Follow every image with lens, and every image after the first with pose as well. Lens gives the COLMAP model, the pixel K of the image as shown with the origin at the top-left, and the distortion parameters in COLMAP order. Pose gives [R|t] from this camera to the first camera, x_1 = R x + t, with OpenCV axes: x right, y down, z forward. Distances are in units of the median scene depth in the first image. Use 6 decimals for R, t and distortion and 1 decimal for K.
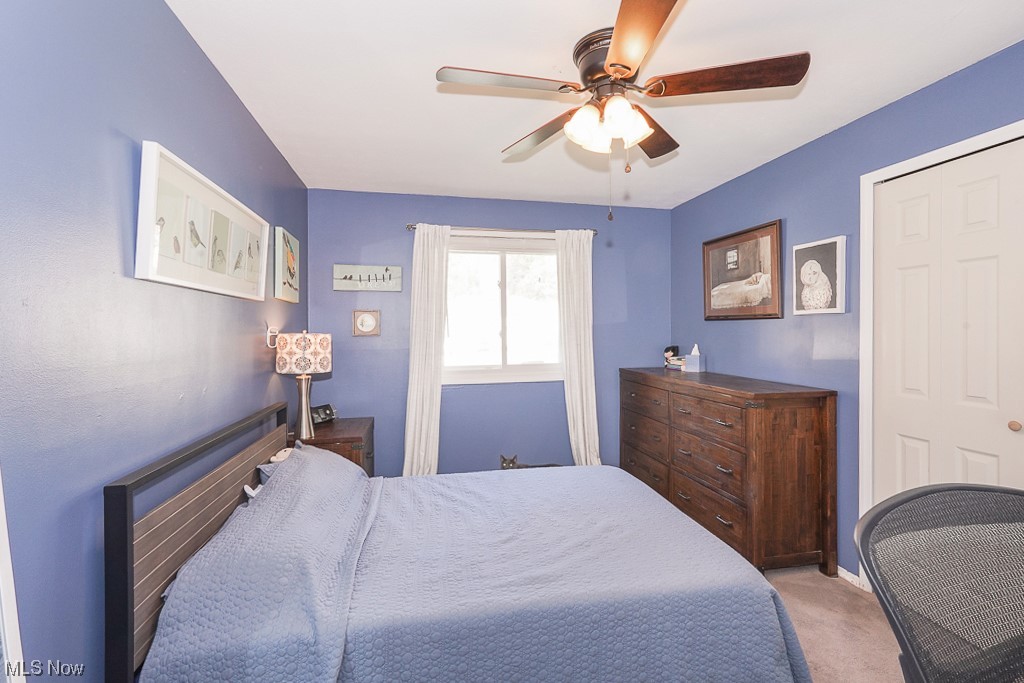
lens RADIAL K [[449.6, 0, 511.9], [0, 449.6, 329.0], [0, 0, 1]] dist [0.000429, 0.000347]
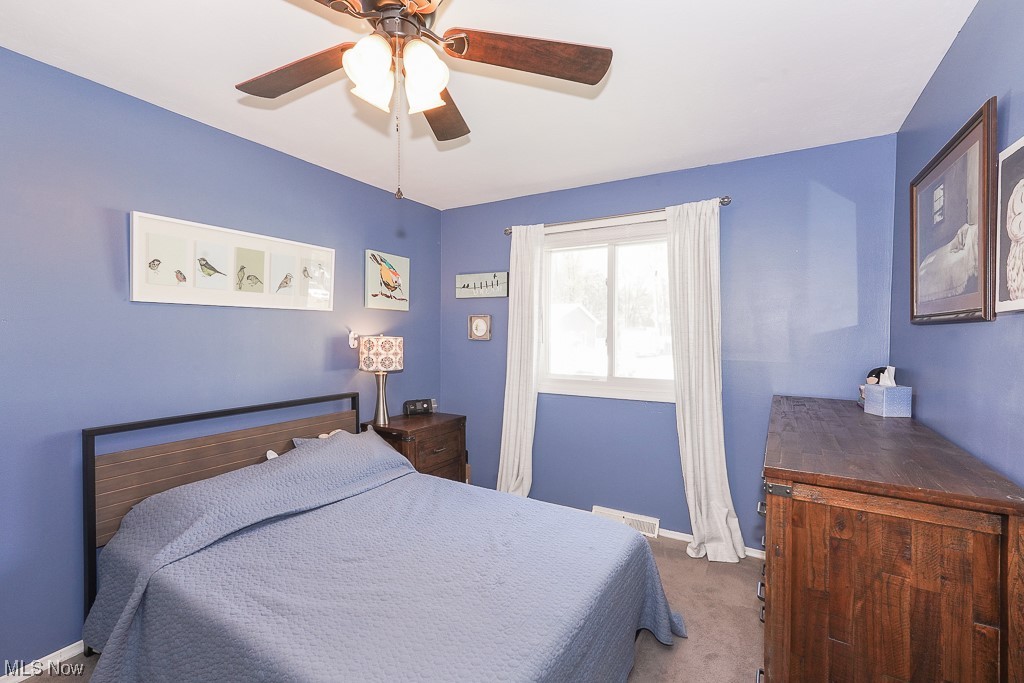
lens RADIAL K [[442.9, 0, 508.2], [0, 442.9, 334.4], [0, 0, 1]] dist [0.022946, 0.000054]
pose [[0.741595, 0.012069, -0.670740, 0.439041], [-0.007460, 0.999925, 0.009745, -0.008076], [0.670807, -0.002223, 0.741629, 0.269024]]
